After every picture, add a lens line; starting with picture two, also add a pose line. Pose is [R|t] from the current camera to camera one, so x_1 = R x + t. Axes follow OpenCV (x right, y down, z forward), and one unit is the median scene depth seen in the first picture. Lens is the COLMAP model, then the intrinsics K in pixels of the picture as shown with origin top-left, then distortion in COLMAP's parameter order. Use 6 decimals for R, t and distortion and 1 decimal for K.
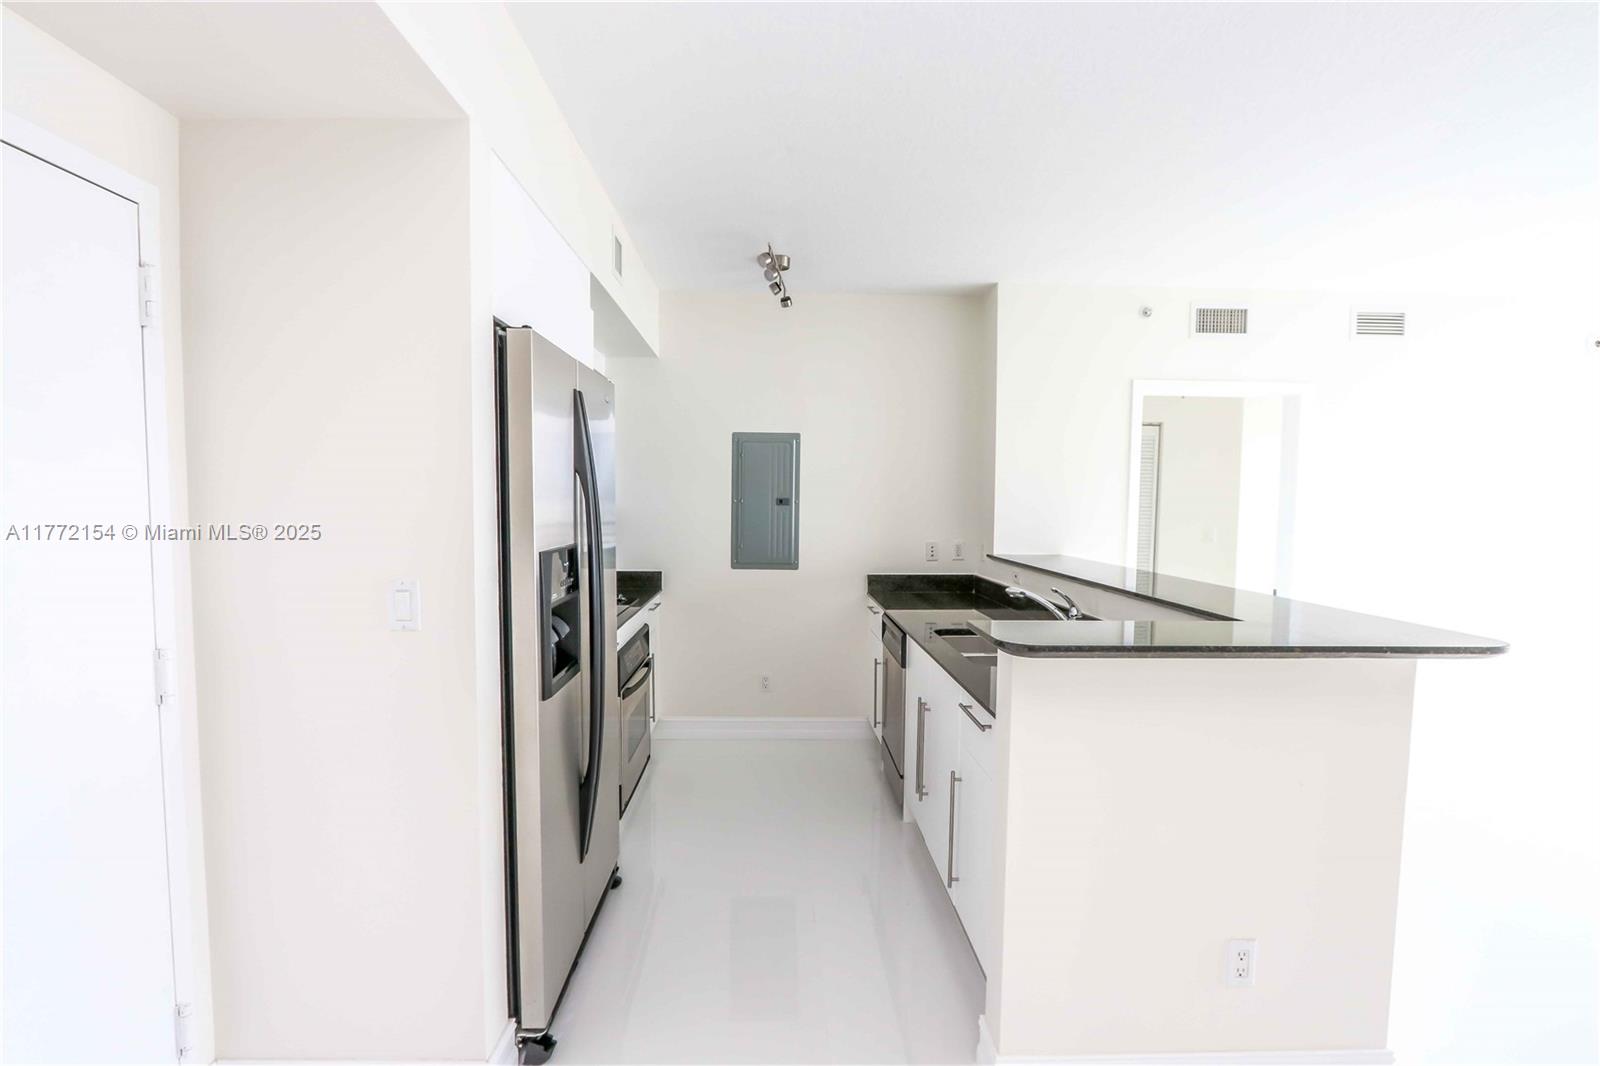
lens RADIAL K [[748.9, 0, 790.6], [0, 748.9, 539.2], [0, 0, 1]] dist [-0.022647, 0.002435]
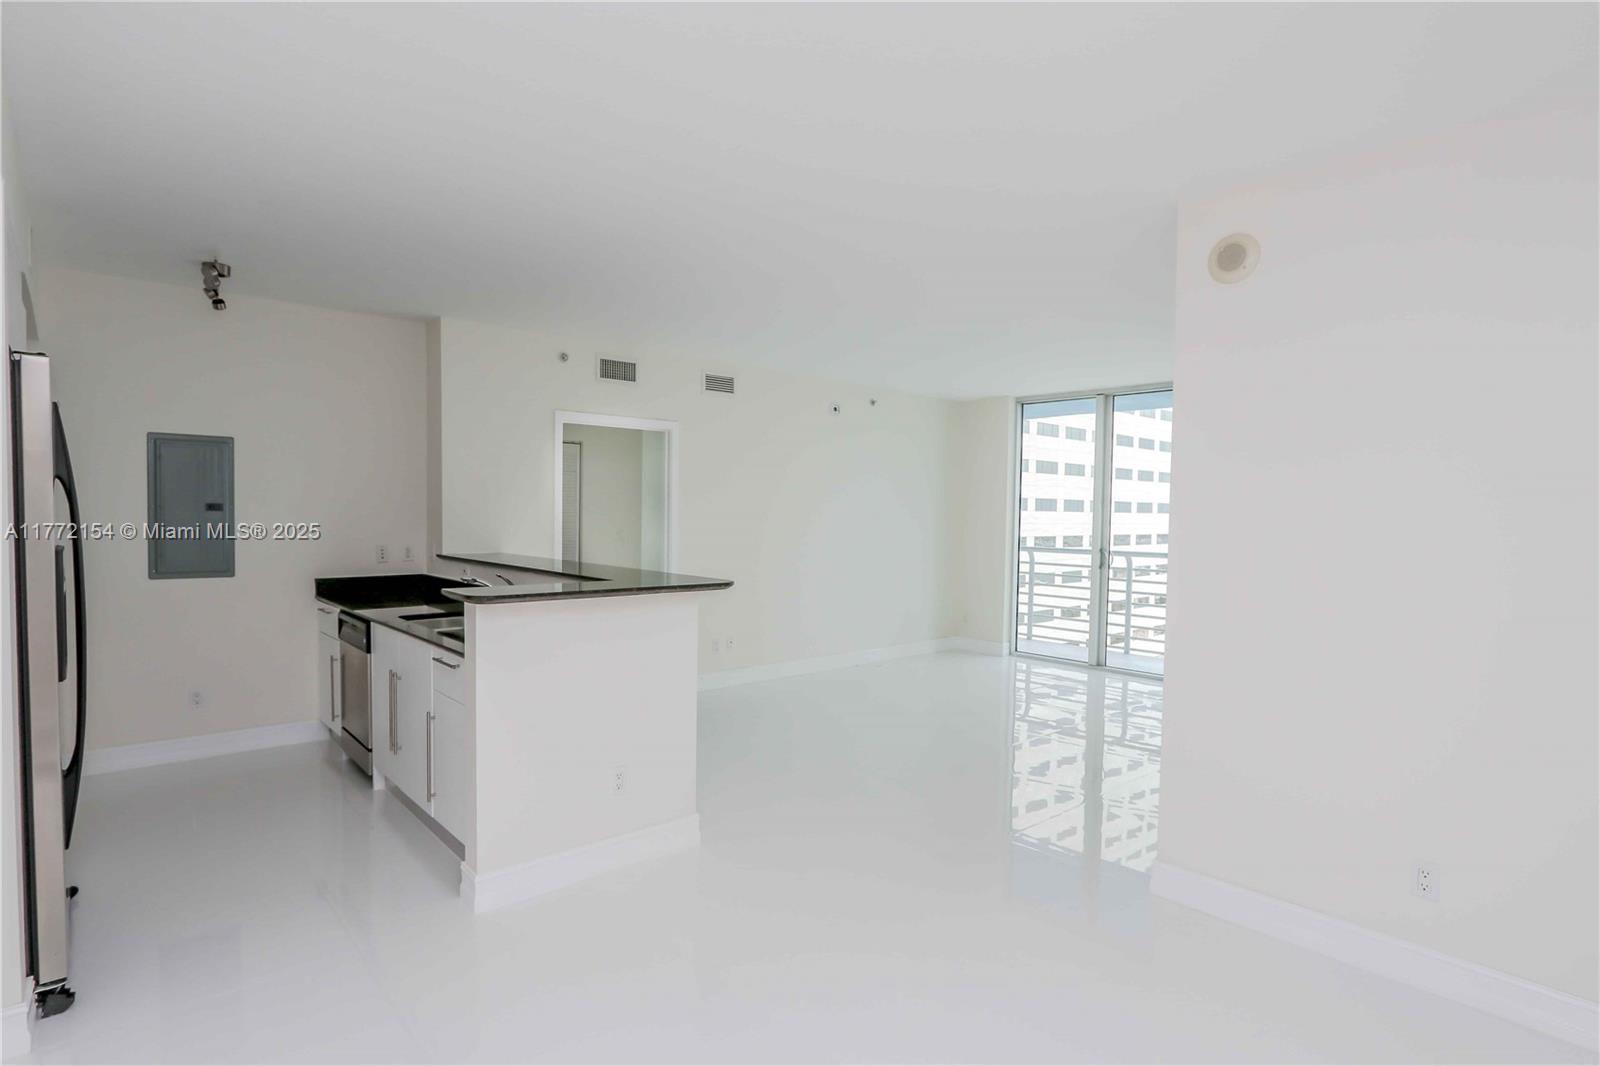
lens RADIAL K [[803.9, 0, 788.4], [0, 803.9, 546.7], [0, 0, 1]] dist [-0.019925, 0.000054]
pose [[0.766605, -0.028021, 0.641508, -0.111457], [0.030198, 0.999515, 0.007571, 0.016952], [-0.641409, 0.013569, 0.767079, -0.285967]]
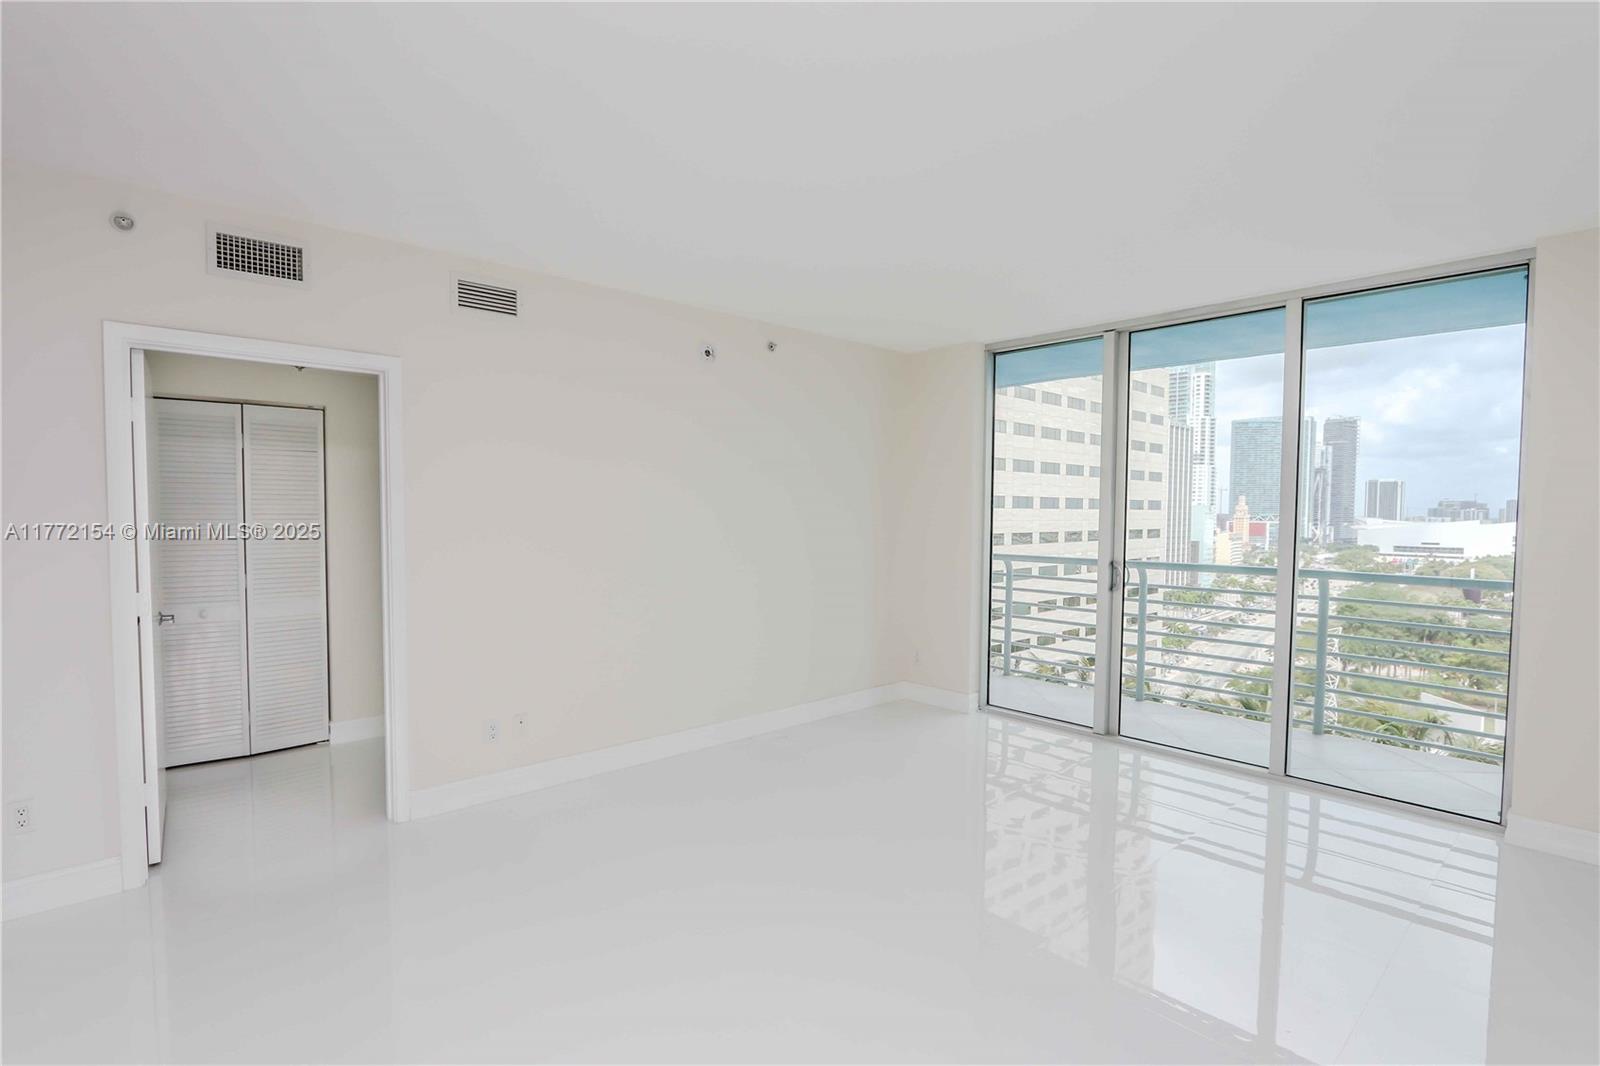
lens RADIAL K [[748.9, 0, 782.6], [0, 748.9, 543.7], [0, 0, 1]] dist [-0.022647, 0.002435]
pose [[0.766422, -0.033733, 0.641451, 0.505945], [0.036806, 0.999286, 0.008575, 0.000856], [-0.641282, 0.017037, 0.767116, 0.116155]]
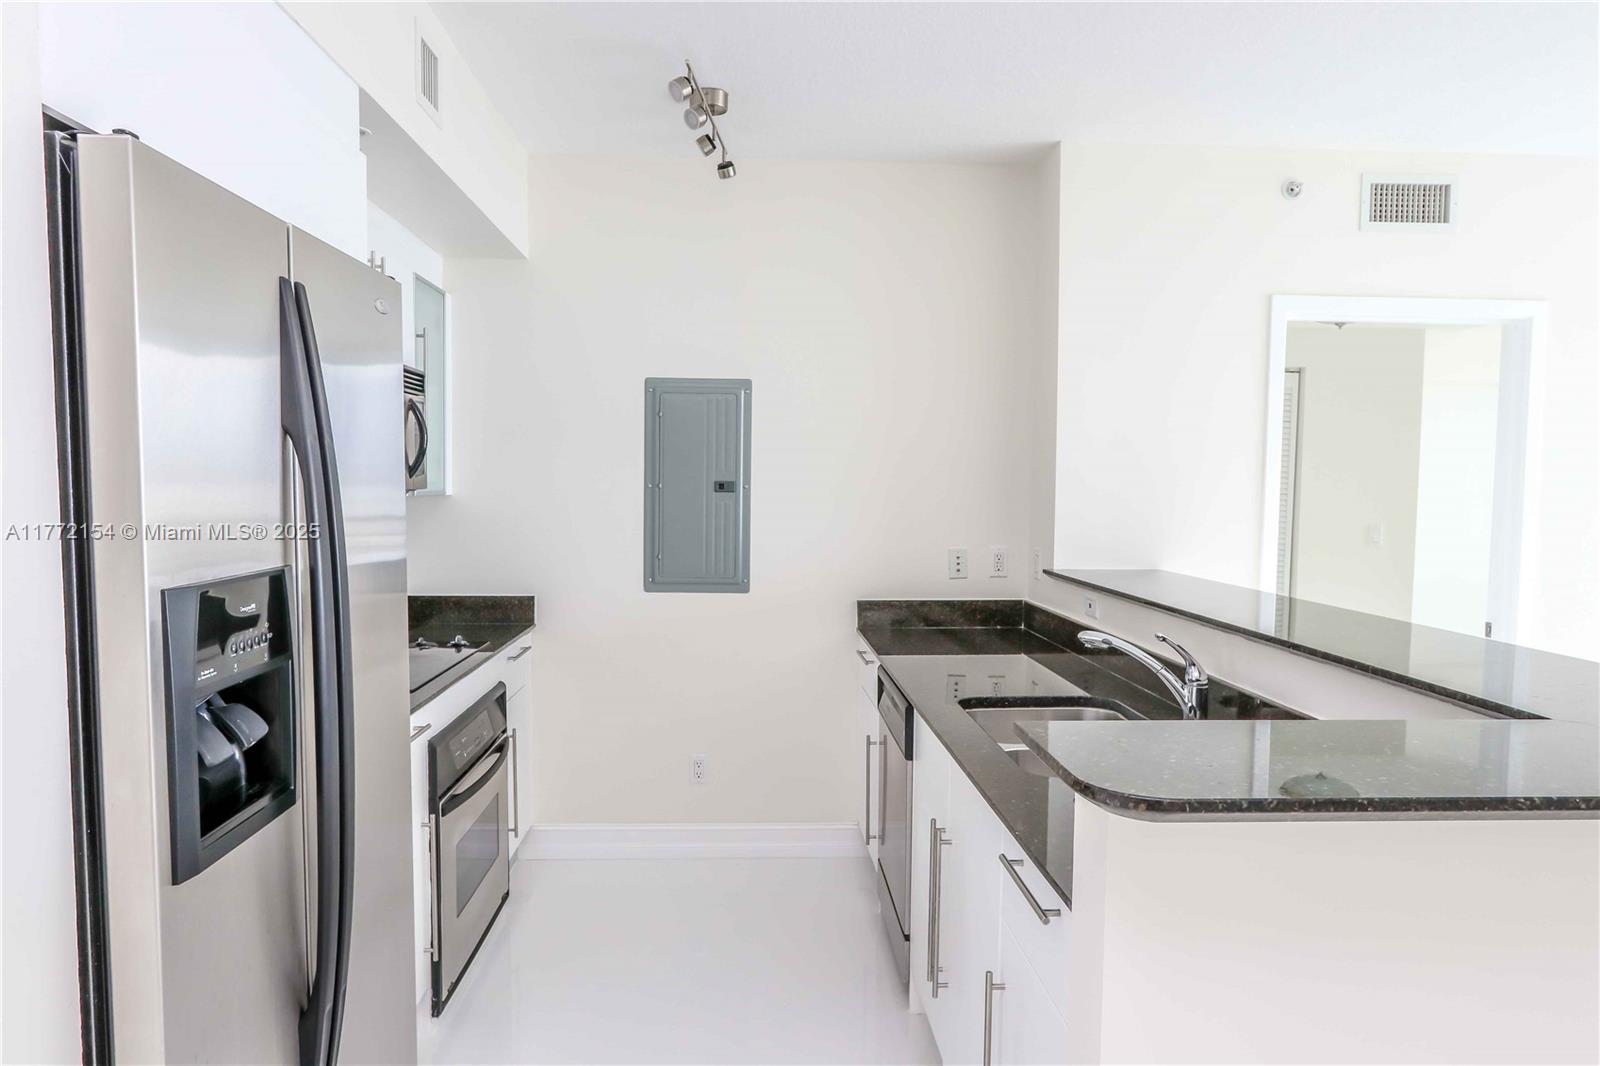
lens RADIAL K [[1007.7, 0, 789.5], [0, 1007.7, 540.6], [0, 0, 1]] dist [-0.017938, 0.003858]
pose [[0.999874, -0.001283, 0.015837, 0.033778], [0.001211, 0.999989, 0.004573, -0.008387], [-0.015843, -0.004553, 0.999864, 0.149832]]
